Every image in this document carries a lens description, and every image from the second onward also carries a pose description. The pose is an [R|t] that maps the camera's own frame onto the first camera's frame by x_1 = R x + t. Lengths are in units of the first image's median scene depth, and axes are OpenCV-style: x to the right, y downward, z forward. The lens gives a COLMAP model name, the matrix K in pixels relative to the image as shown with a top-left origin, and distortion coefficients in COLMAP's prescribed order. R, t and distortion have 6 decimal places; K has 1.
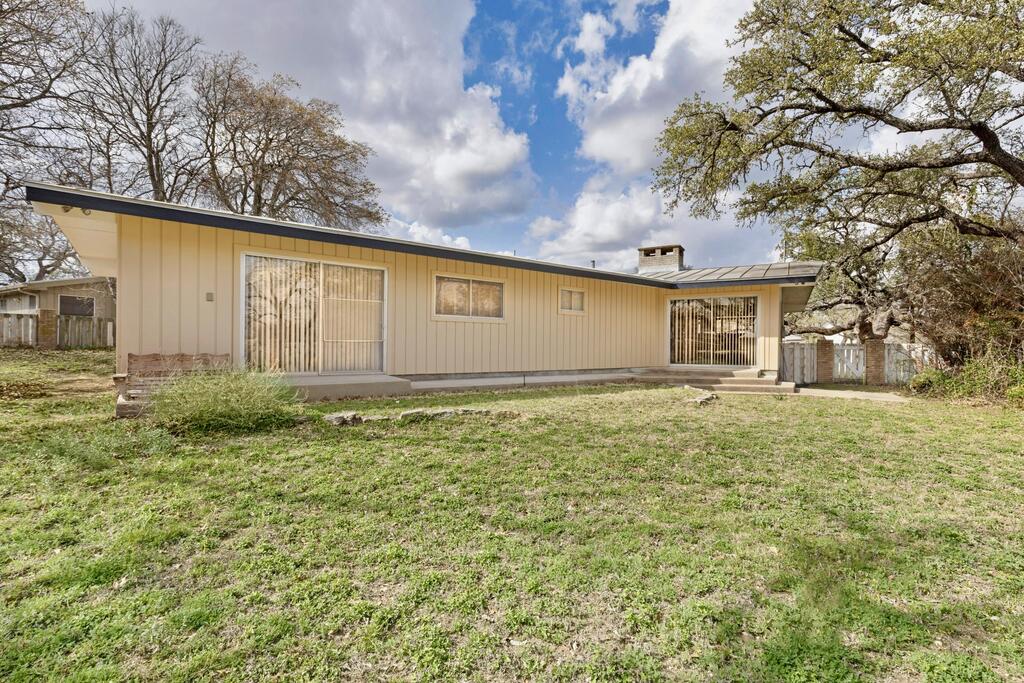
lens RADIAL K [[481.2, 0, 507.4], [0, 481.2, 345.0], [0, 0, 1]] dist [-0.001593, -0.000369]
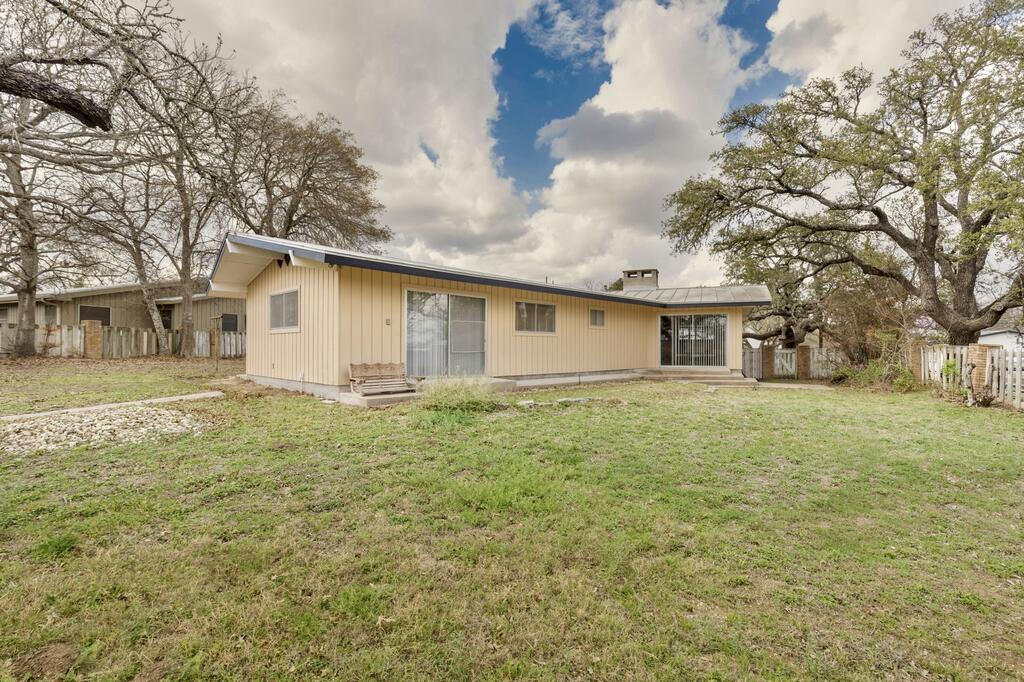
lens RADIAL K [[481.2, 0, 507.4], [0, 481.2, 344.5], [0, 0, 1]] dist [-0.001593, -0.000369]
pose [[0.989816, -0.006139, 0.142217, -0.265068], [0.006590, 0.999975, -0.002701, -0.016422], [-0.142197, 0.003611, 0.989832, -0.229183]]
